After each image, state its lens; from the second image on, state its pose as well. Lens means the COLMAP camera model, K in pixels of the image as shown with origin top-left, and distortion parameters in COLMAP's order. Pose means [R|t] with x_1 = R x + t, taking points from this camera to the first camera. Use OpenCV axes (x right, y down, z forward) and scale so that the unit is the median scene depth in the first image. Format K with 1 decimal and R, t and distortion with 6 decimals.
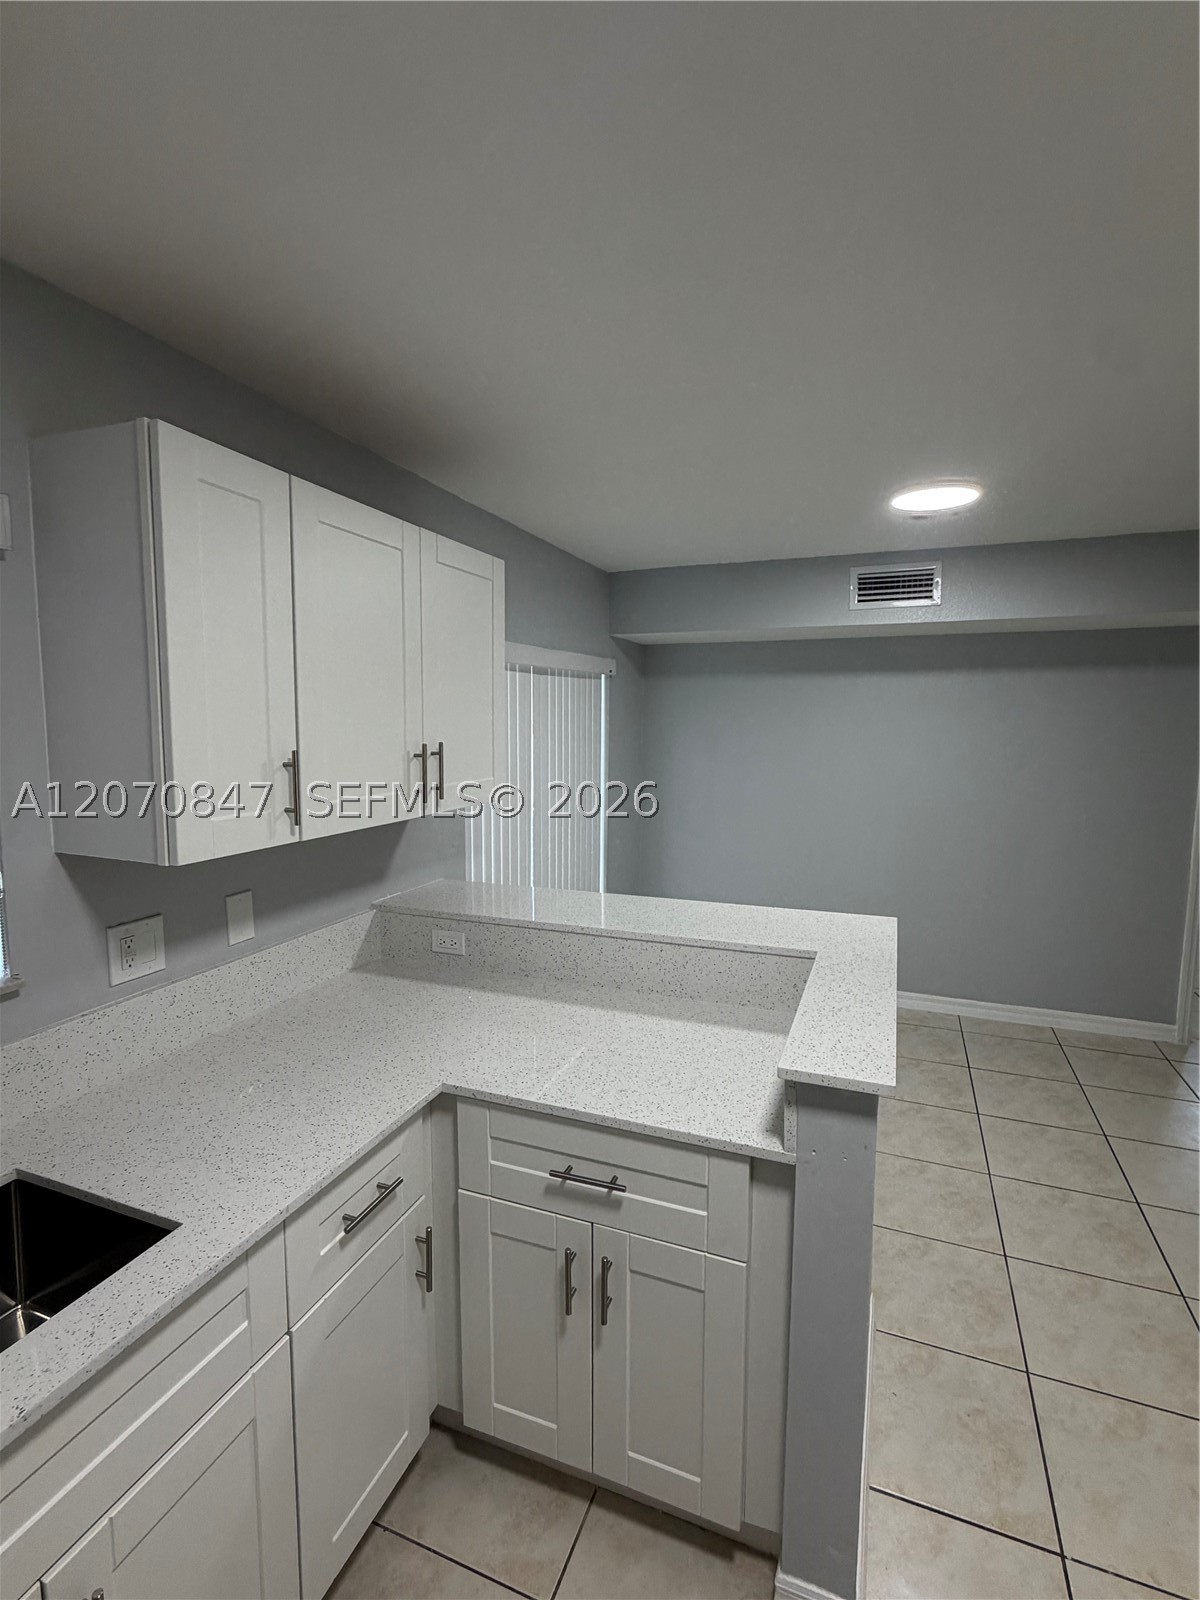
lens RADIAL K [[767.8, 0, 604.1], [0, 767.8, 804.1], [0, 0, 1]] dist [-0.000654, 0.000282]
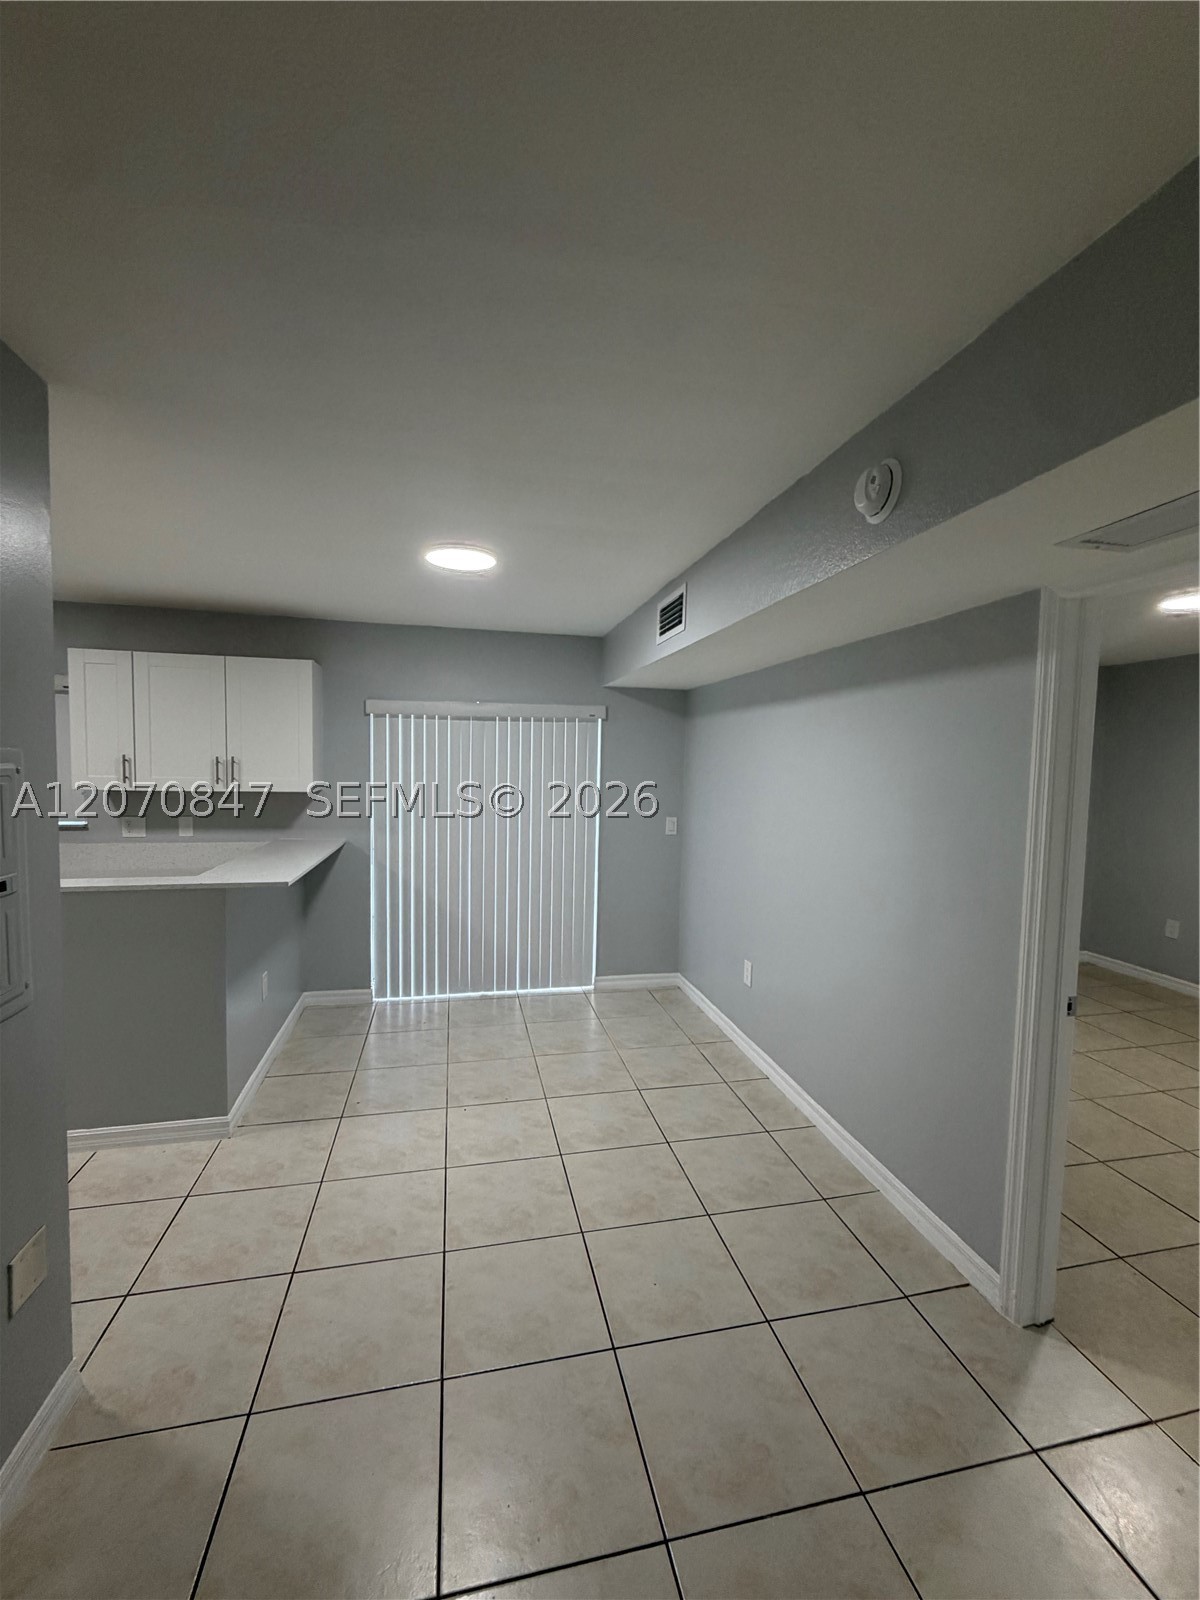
lens RADIAL K [[675.9, 0, 606.7], [0, 675.9, 803.7], [0, 0, 1]] dist [-0.000212, 0.000352]
pose [[0.553817, 0.062867, -0.830261, 1.801161], [-0.112934, 0.993602, -0.000096, -0.064835], [0.824944, 0.093818, 0.557374, 0.798594]]
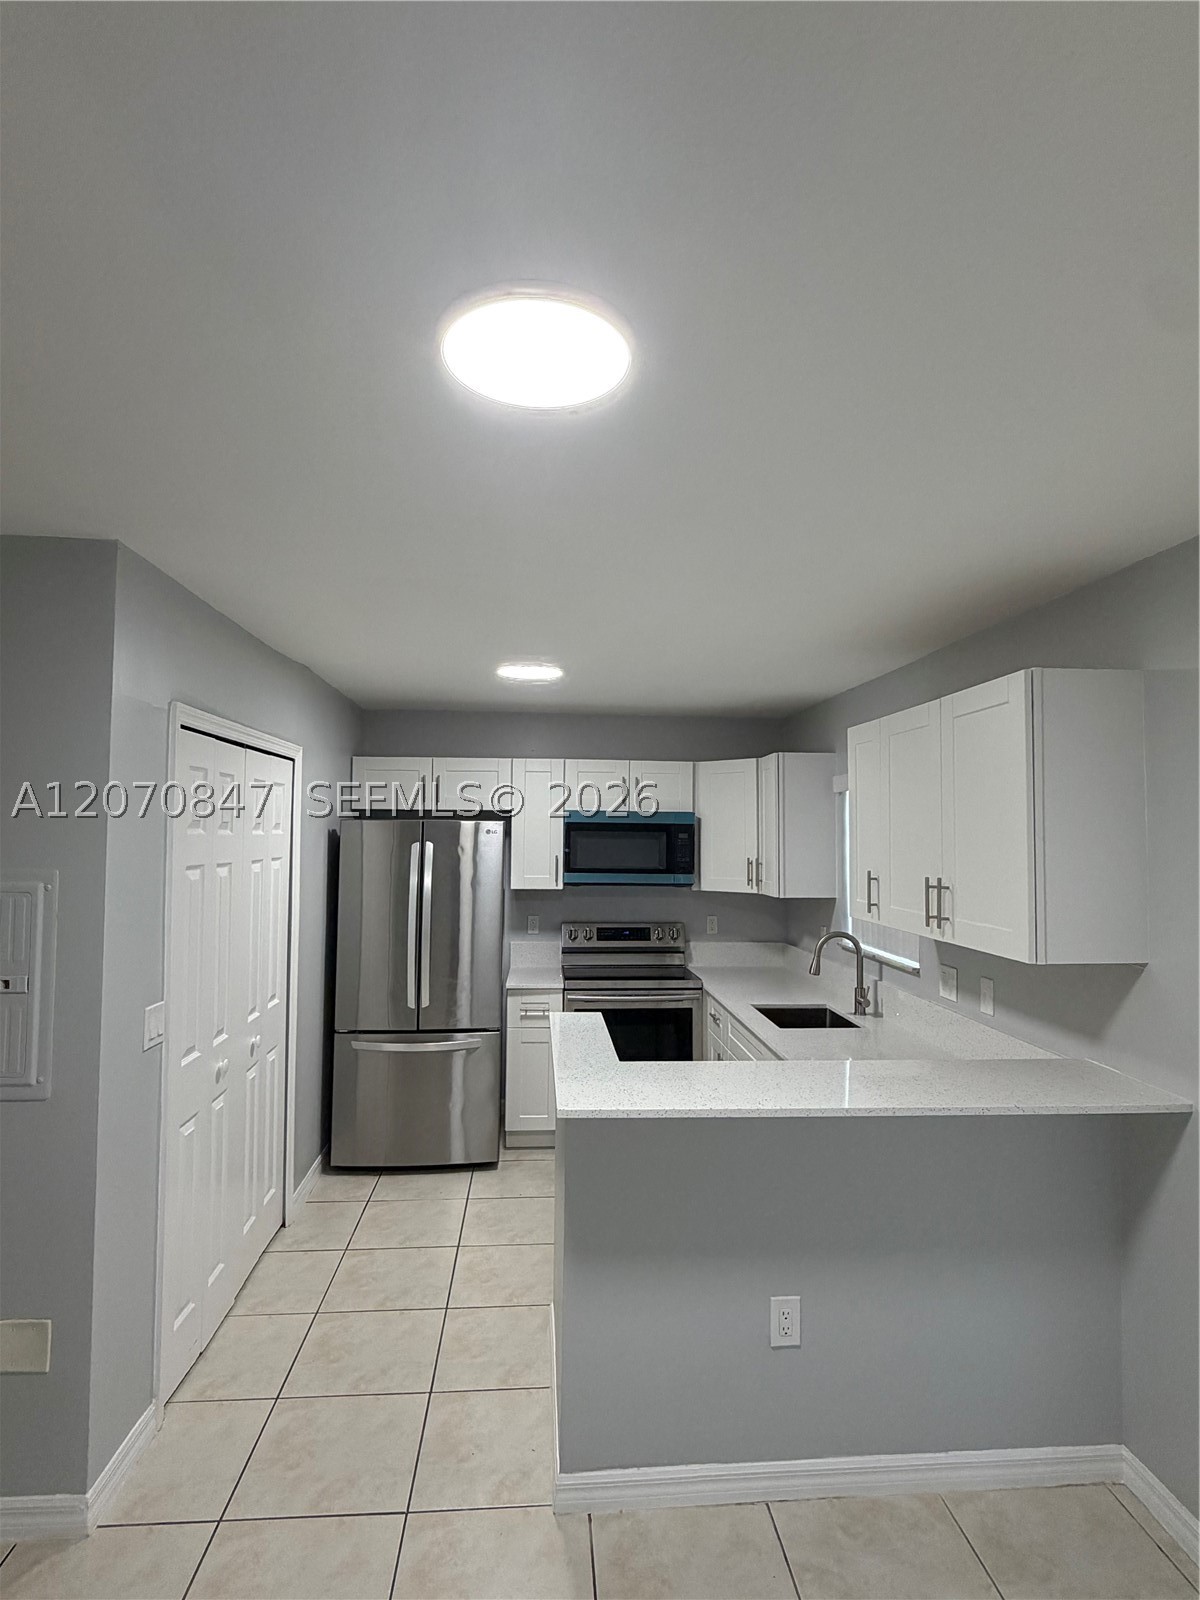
lens RADIAL K [[860.7, 0, 595.8], [0, 860.7, 802.3], [0, 0, 1]] dist [0.003021, 0.000771]
pose [[-0.908447, -0.031264, -0.416829, 0.741565], [-0.060643, 0.996506, 0.057425, -0.221830], [0.413577, 0.077445, -0.907169, 1.863401]]
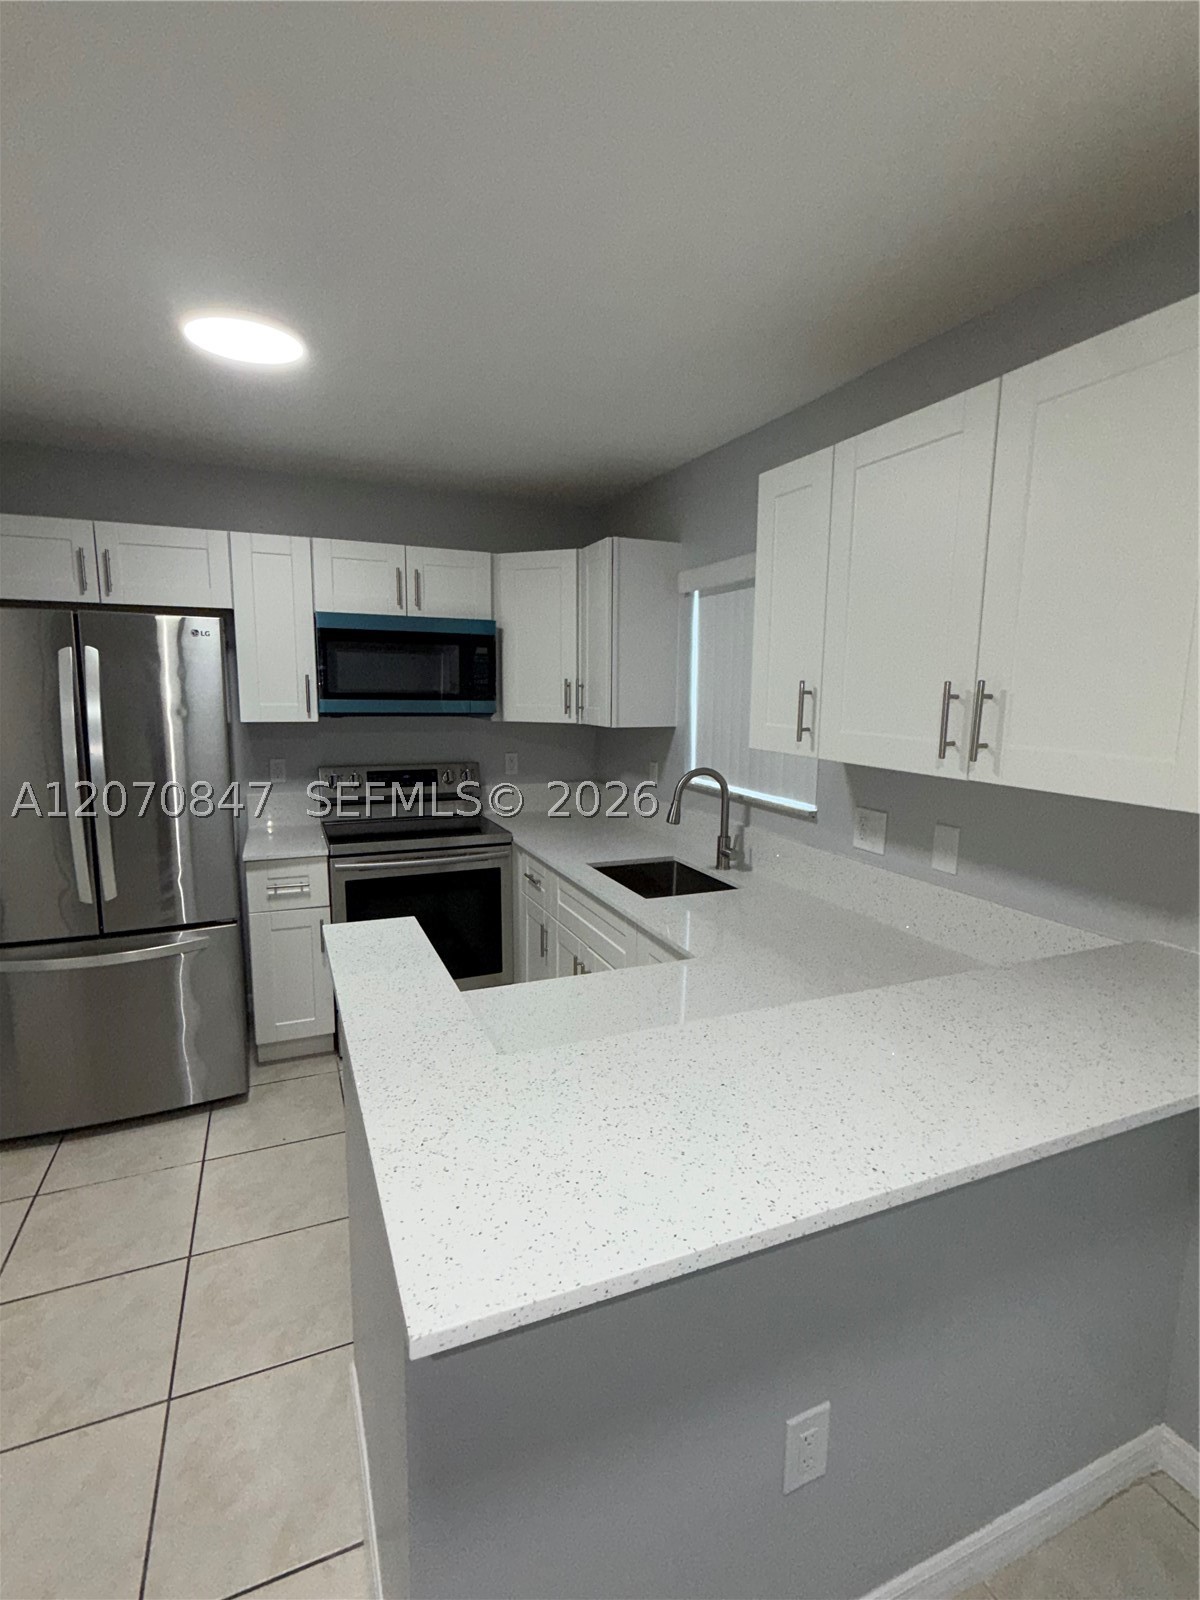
lens RADIAL K [[767.8, 0, 604.1], [0, 767.8, 804.1], [0, 0, 1]] dist [-0.000654, 0.000282]
pose [[-0.720378, 0.091604, -0.687505, 0.506499], [-0.093346, 0.969417, 0.226975, -0.092113], [0.687271, 0.227684, -0.689796, 1.230048]]
